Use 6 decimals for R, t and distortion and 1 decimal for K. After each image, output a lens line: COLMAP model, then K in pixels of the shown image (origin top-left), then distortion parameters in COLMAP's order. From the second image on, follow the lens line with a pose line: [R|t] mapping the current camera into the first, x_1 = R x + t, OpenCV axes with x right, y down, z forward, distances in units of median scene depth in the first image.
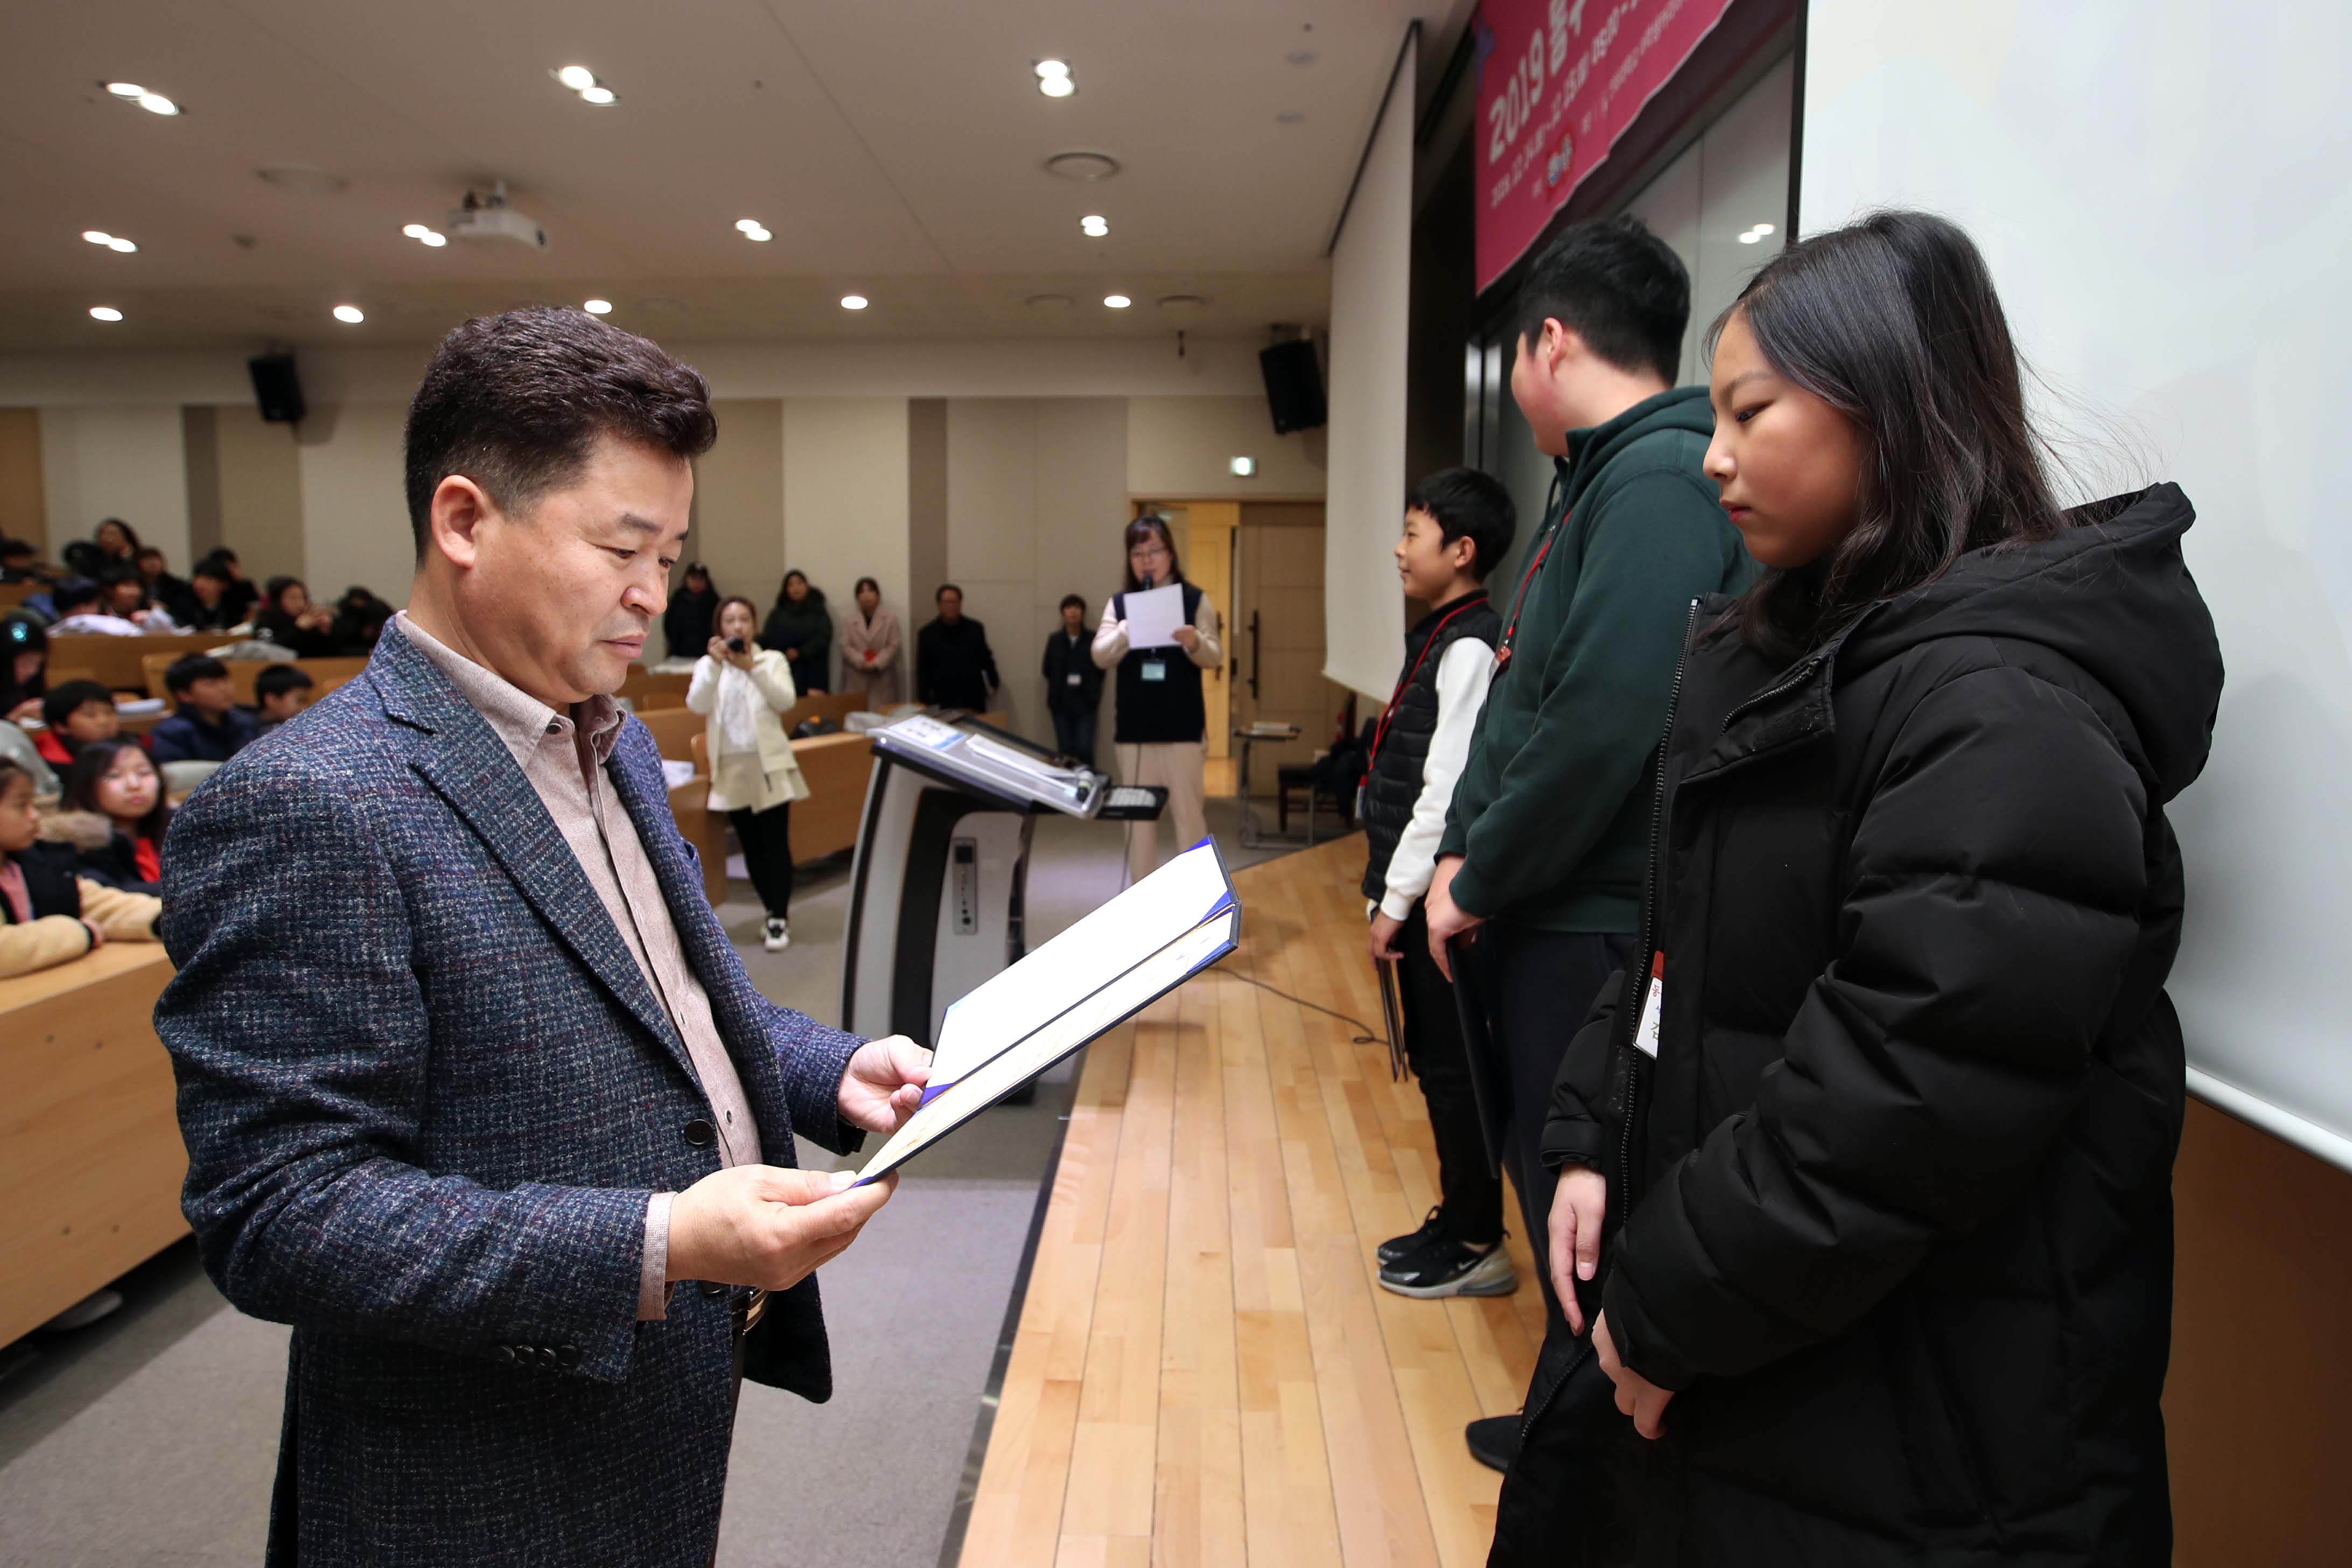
lens RADIAL K [[1176.6, 0, 1133.3], [0, 1176.6, 723.2], [0, 0, 1]] dist [-0.023888, 0.000783]
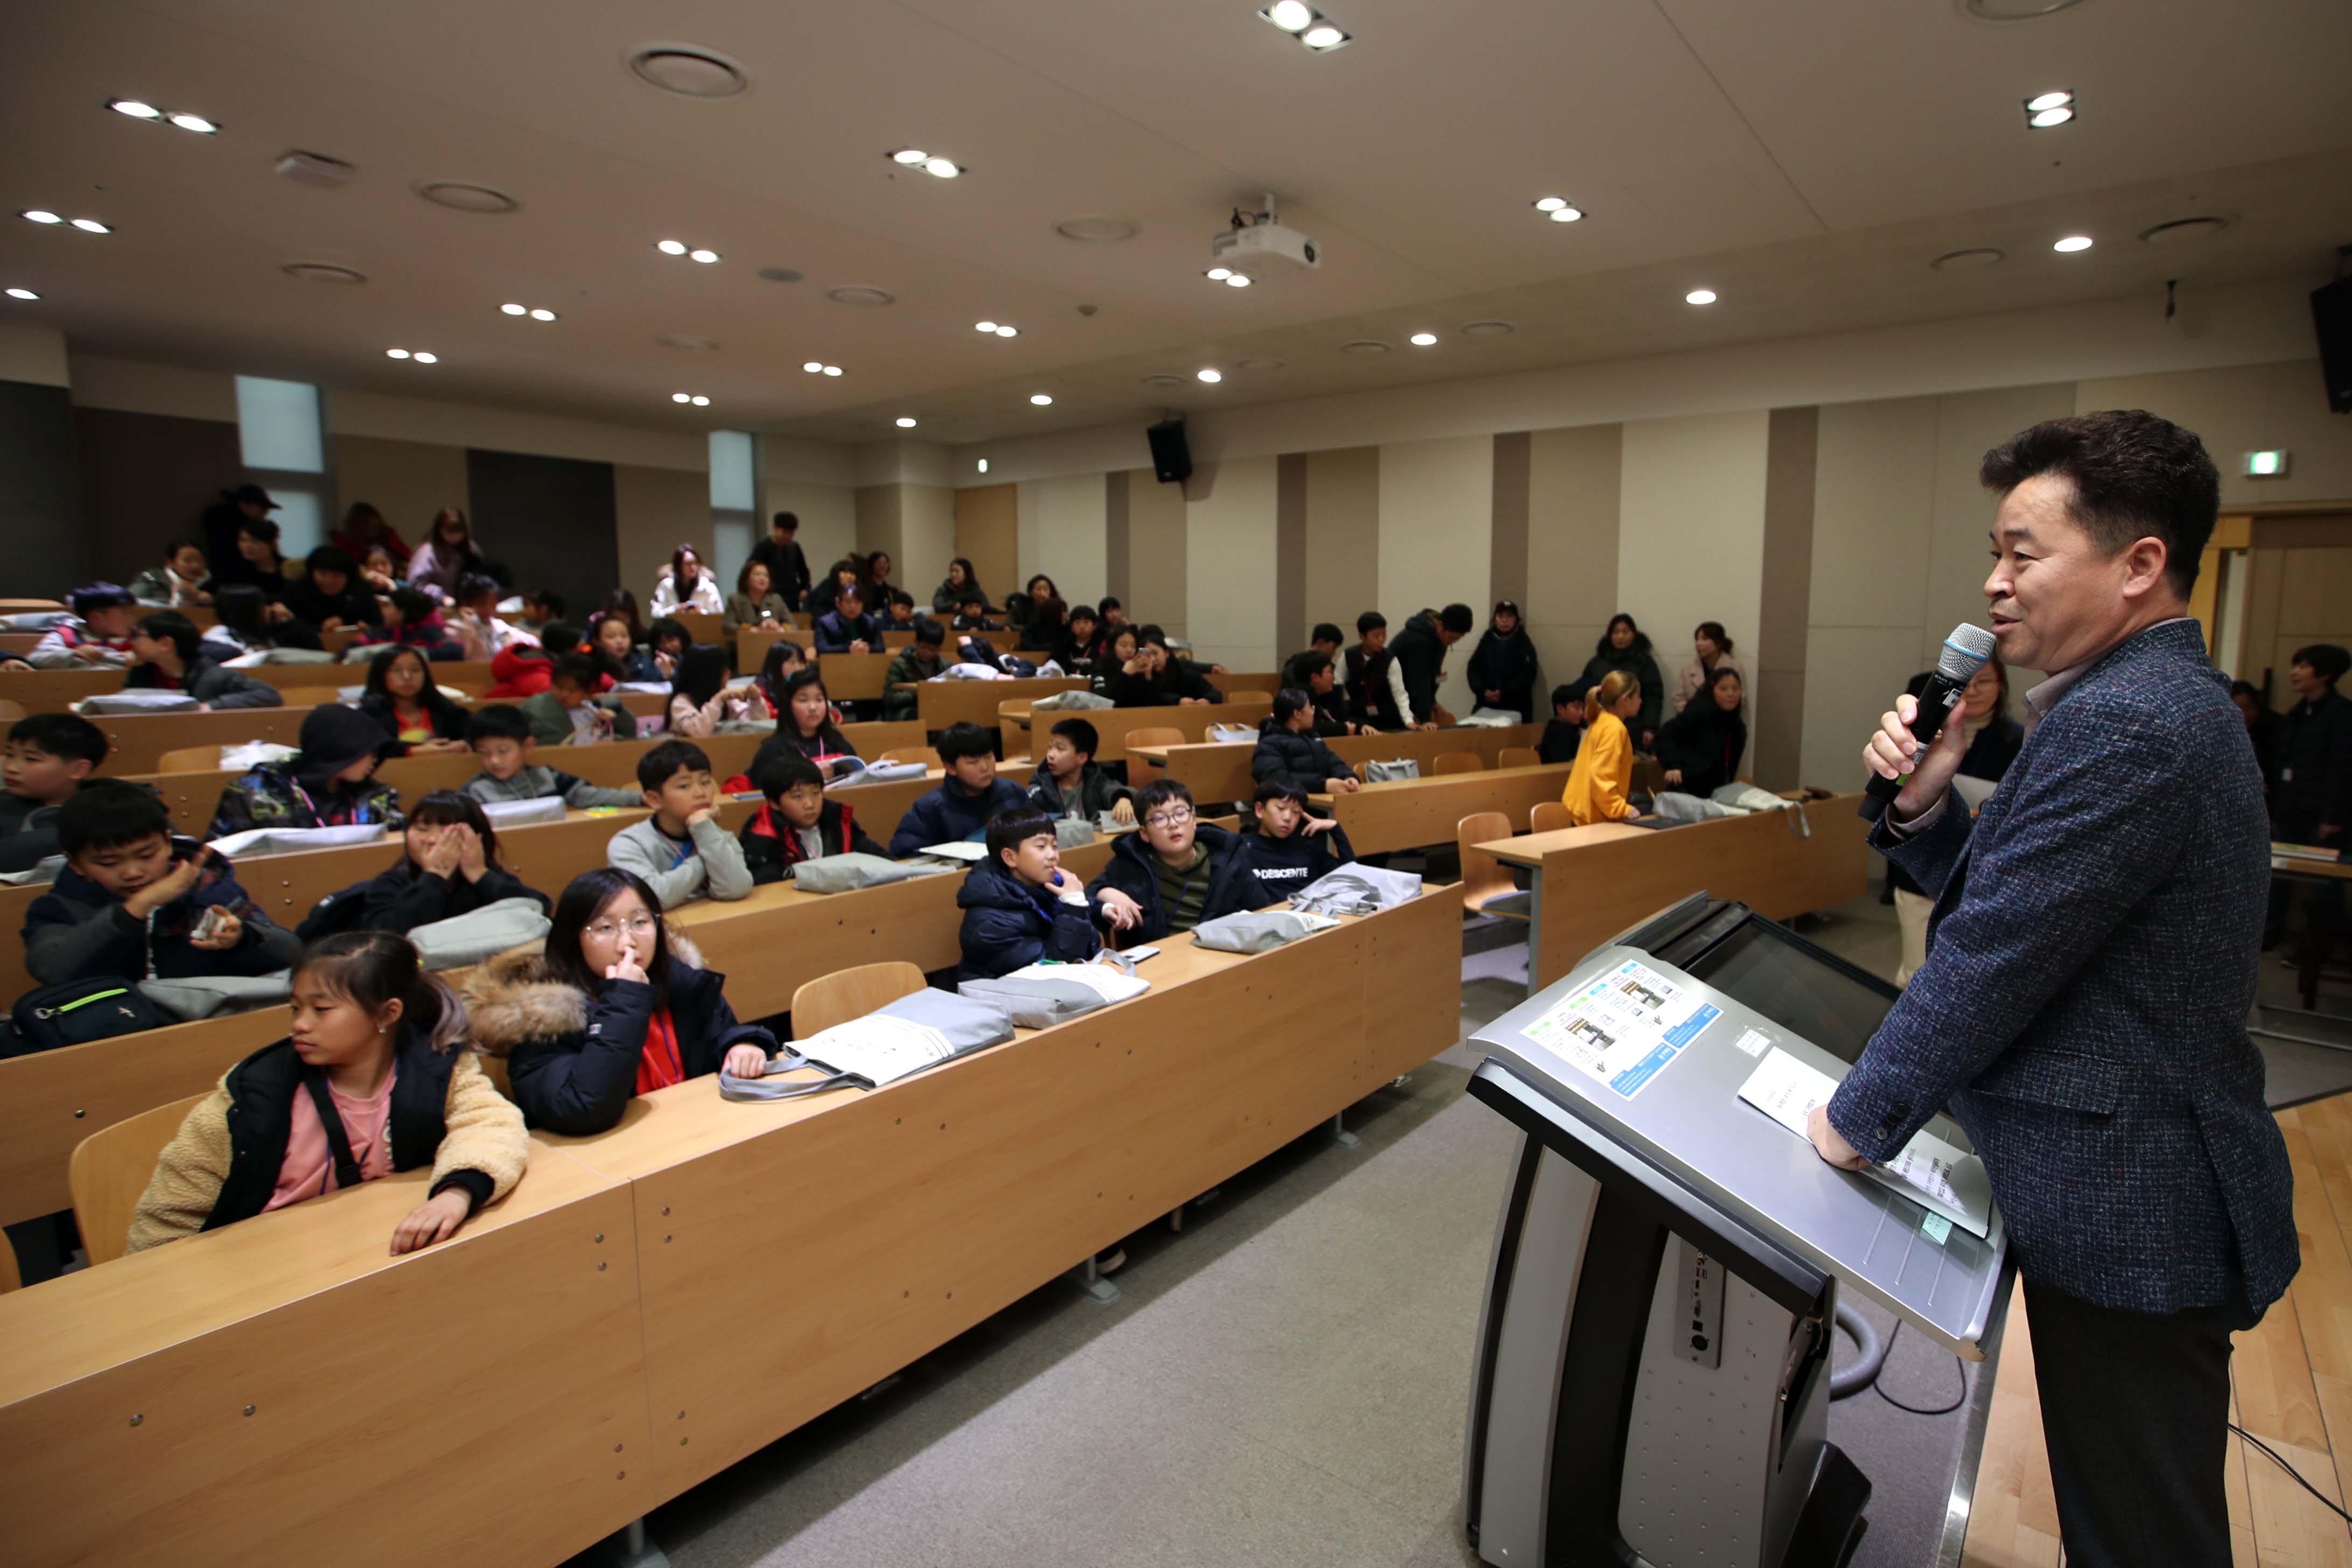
lens RADIAL K [[1212.7, 0, 1245.8], [0, 1212.7, 771.8], [0, 0, 1]] dist [-0.076418, 0.039467]
pose [[0.825526, 0.065139, -0.560592, -0.021588], [-0.060883, 0.997799, 0.026285, -0.064705], [0.561070, 0.012432, 0.827675, 0.329406]]
